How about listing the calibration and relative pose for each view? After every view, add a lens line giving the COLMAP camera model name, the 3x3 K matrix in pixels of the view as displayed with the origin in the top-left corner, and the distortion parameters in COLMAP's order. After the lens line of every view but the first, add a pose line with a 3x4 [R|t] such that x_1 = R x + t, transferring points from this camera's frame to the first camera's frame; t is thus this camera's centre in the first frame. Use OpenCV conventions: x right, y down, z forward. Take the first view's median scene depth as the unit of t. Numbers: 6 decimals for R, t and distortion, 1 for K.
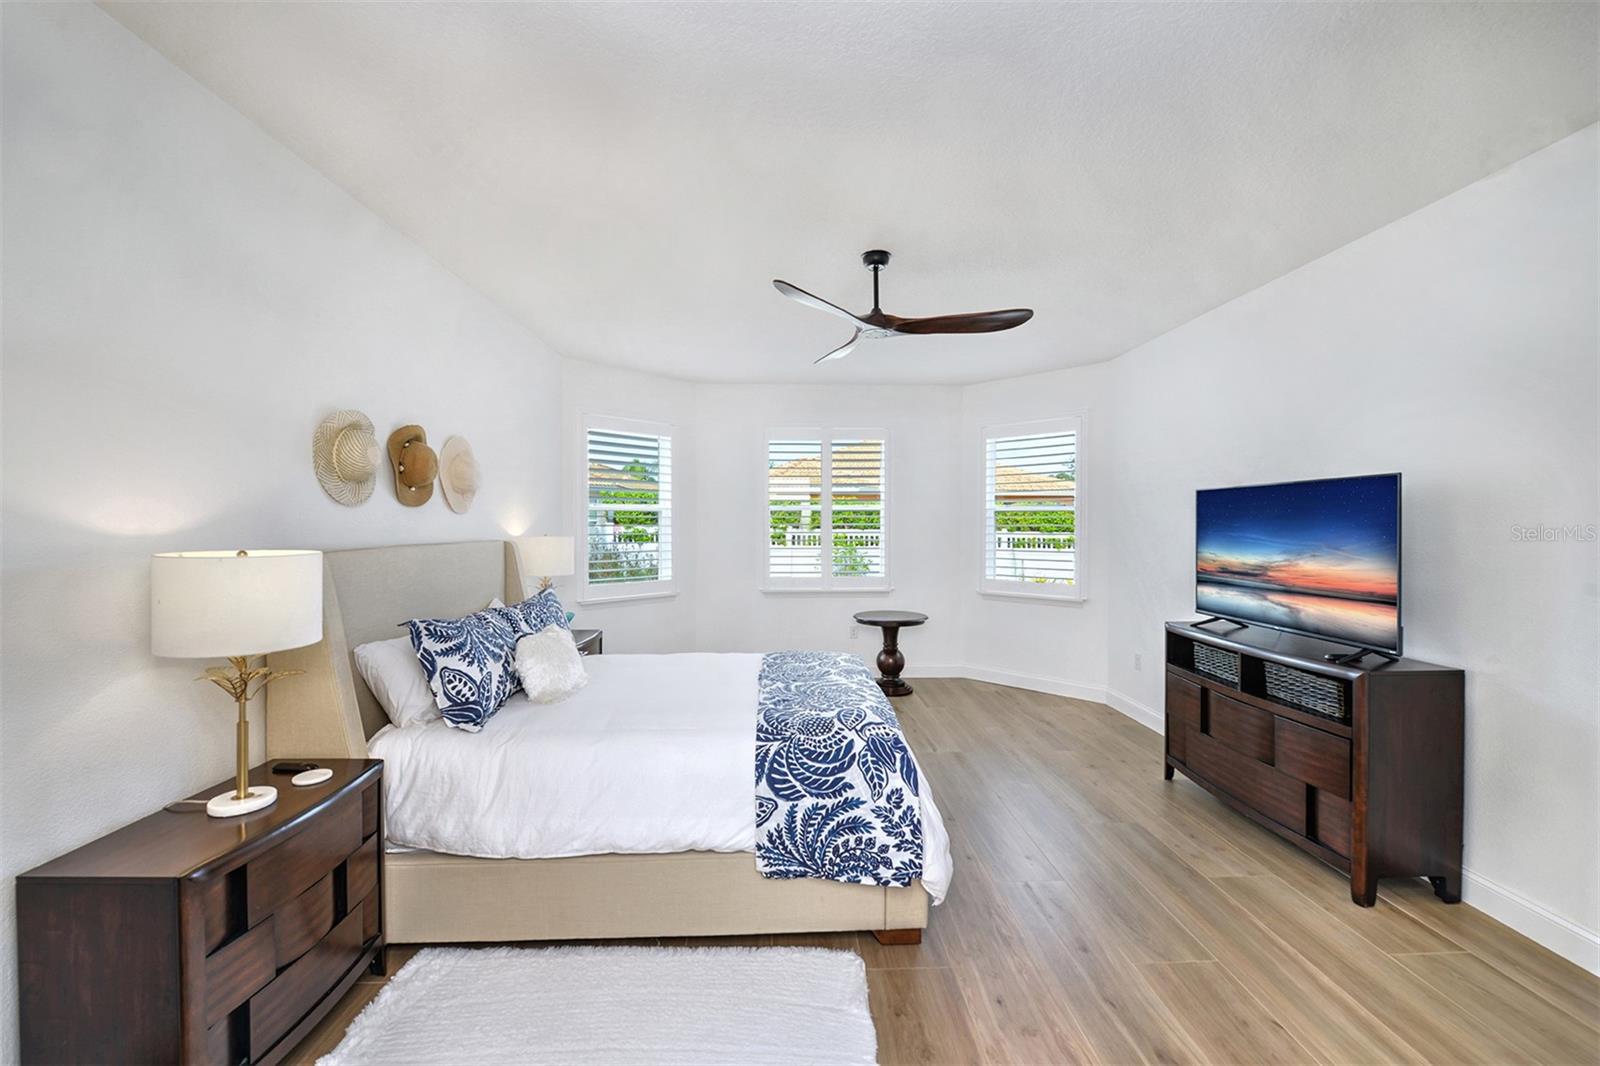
lens RADIAL K [[654.0, 0, 797.6], [0, 654.0, 517.5], [0, 0, 1]] dist [-0.008315, -0.000649]
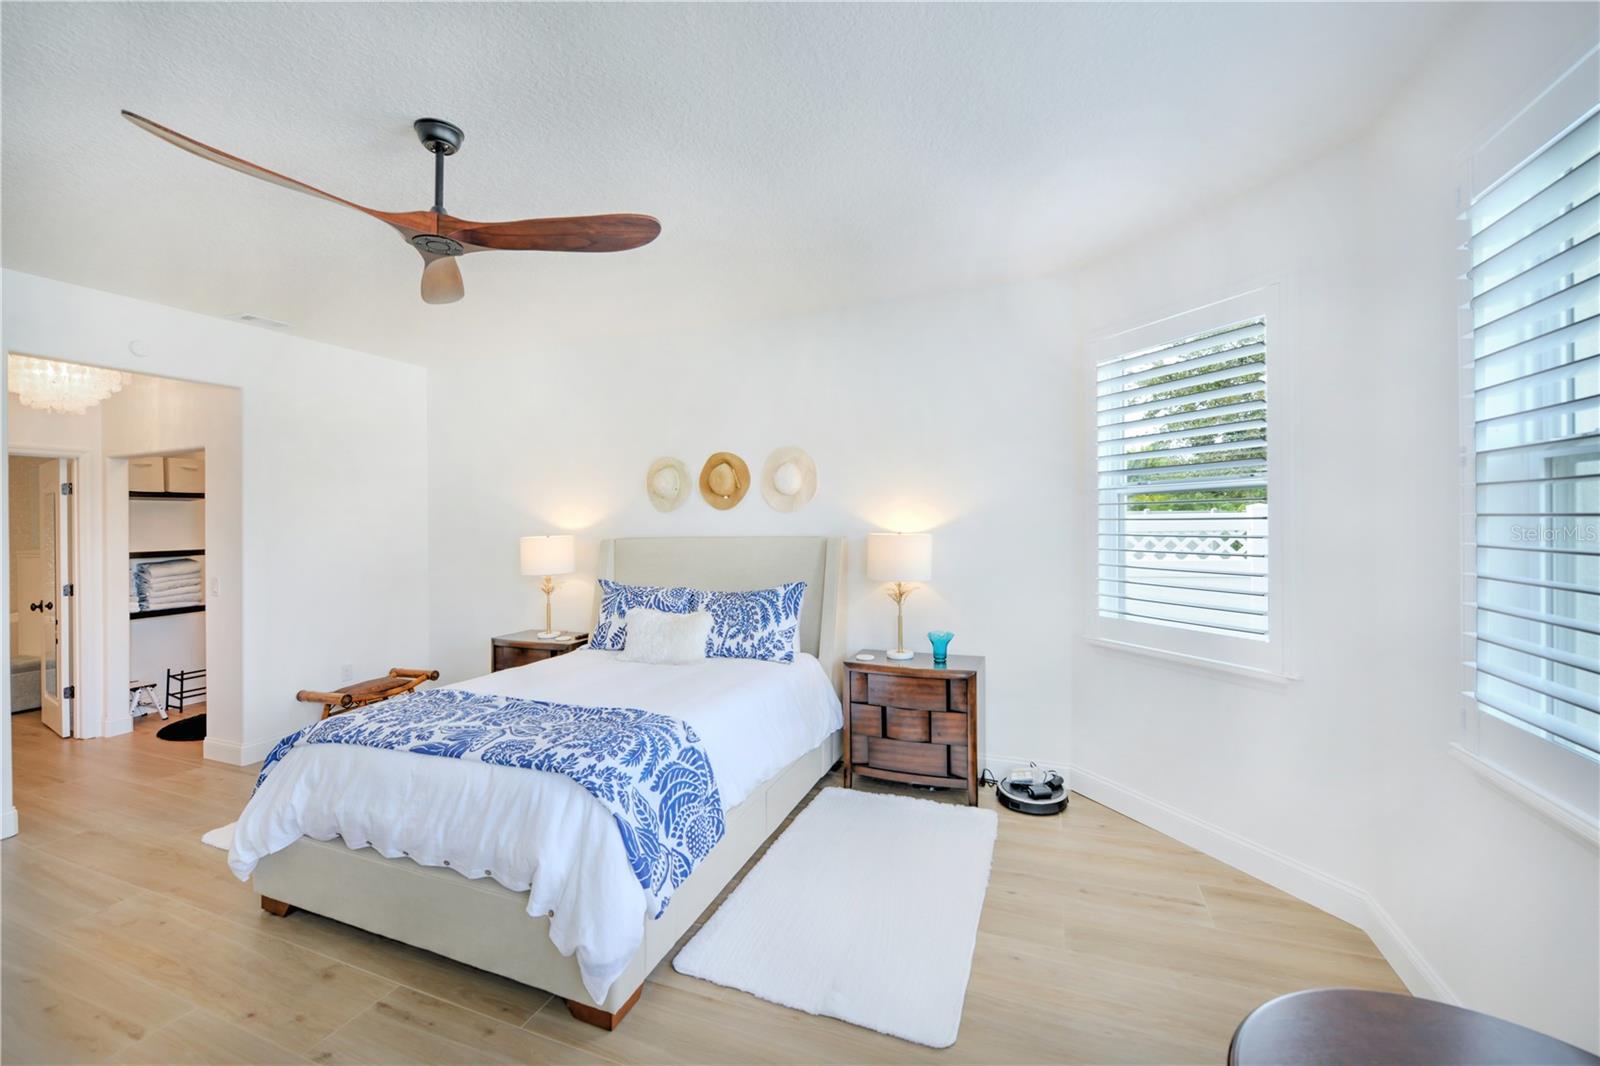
lens RADIAL K [[654.0, 0, 789.1], [0, 654.0, 530.8], [0, 0, 1]] dist [-0.008315, -0.000649]
pose [[-0.395330, 0.014904, -0.918418, 0.896777], [0.021097, 0.999752, 0.007143, 0.027247], [0.918297, -0.016552, -0.395546, 2.349382]]
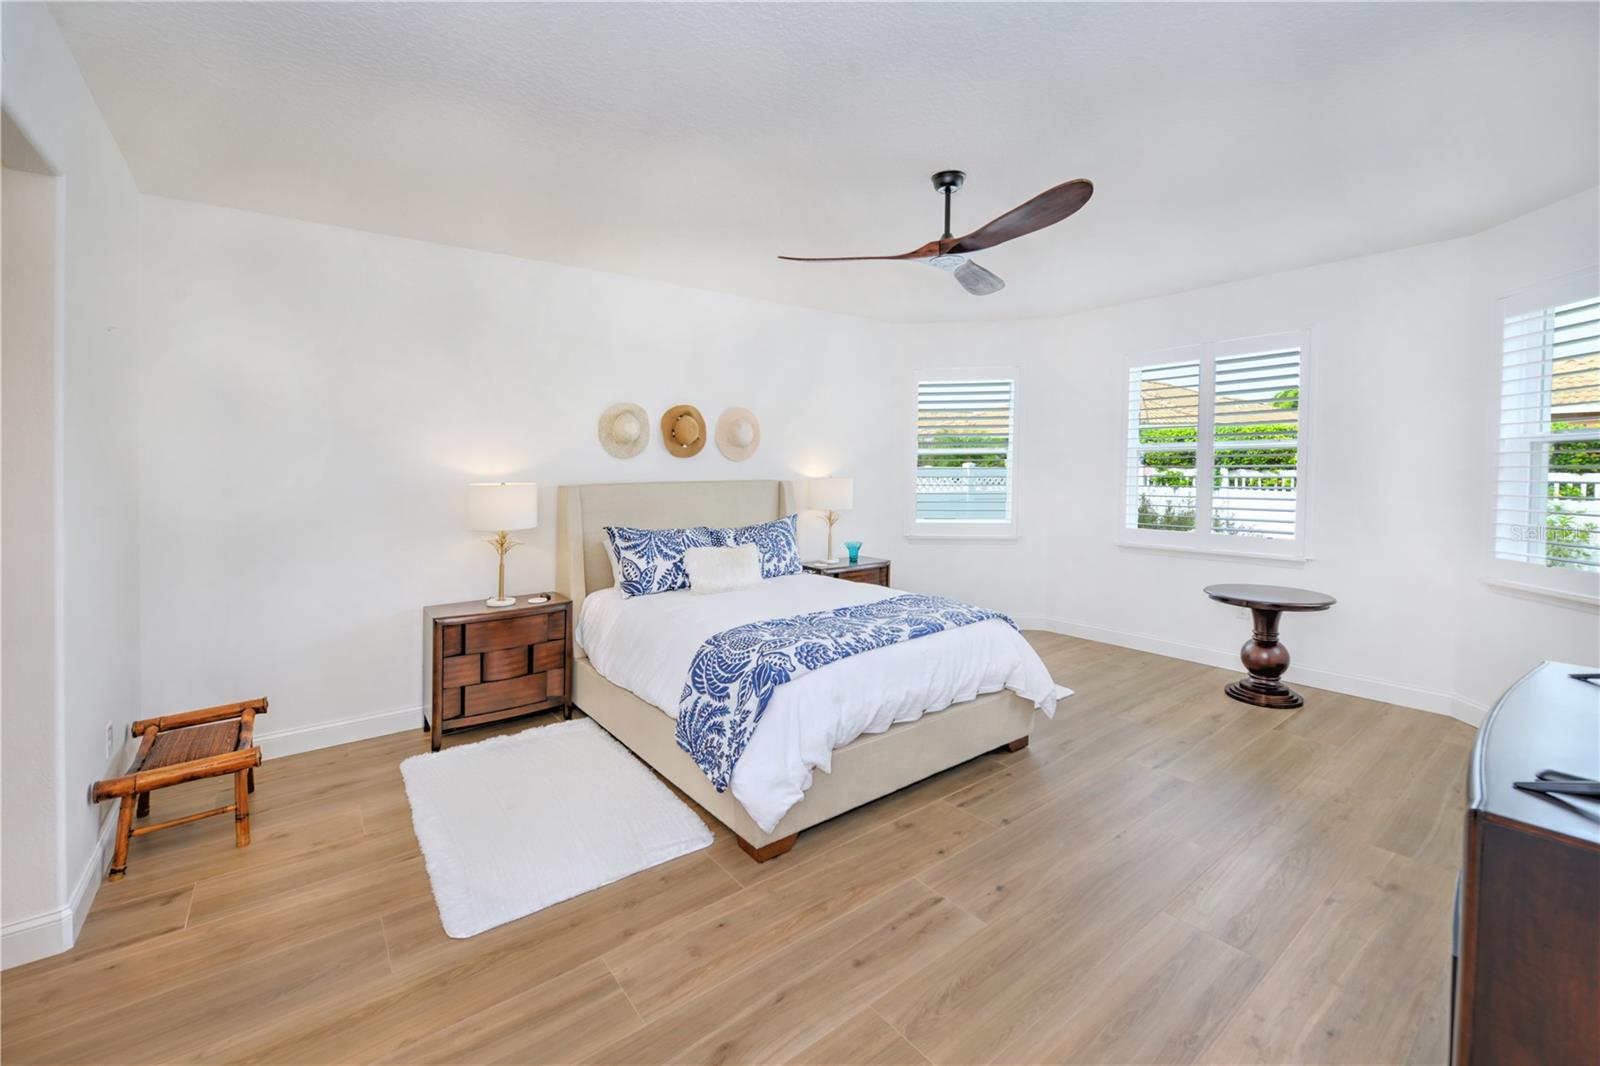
lens RADIAL K [[654.0, 0, 818.6], [0, 654.0, 465.5], [0, 0, 1]] dist [-0.008315, -0.000649]
pose [[0.584381, -0.005092, -0.811463, 1.189248], [0.013339, 0.999905, 0.003332, 0.001028], [0.811370, -0.012771, 0.584394, 0.489768]]
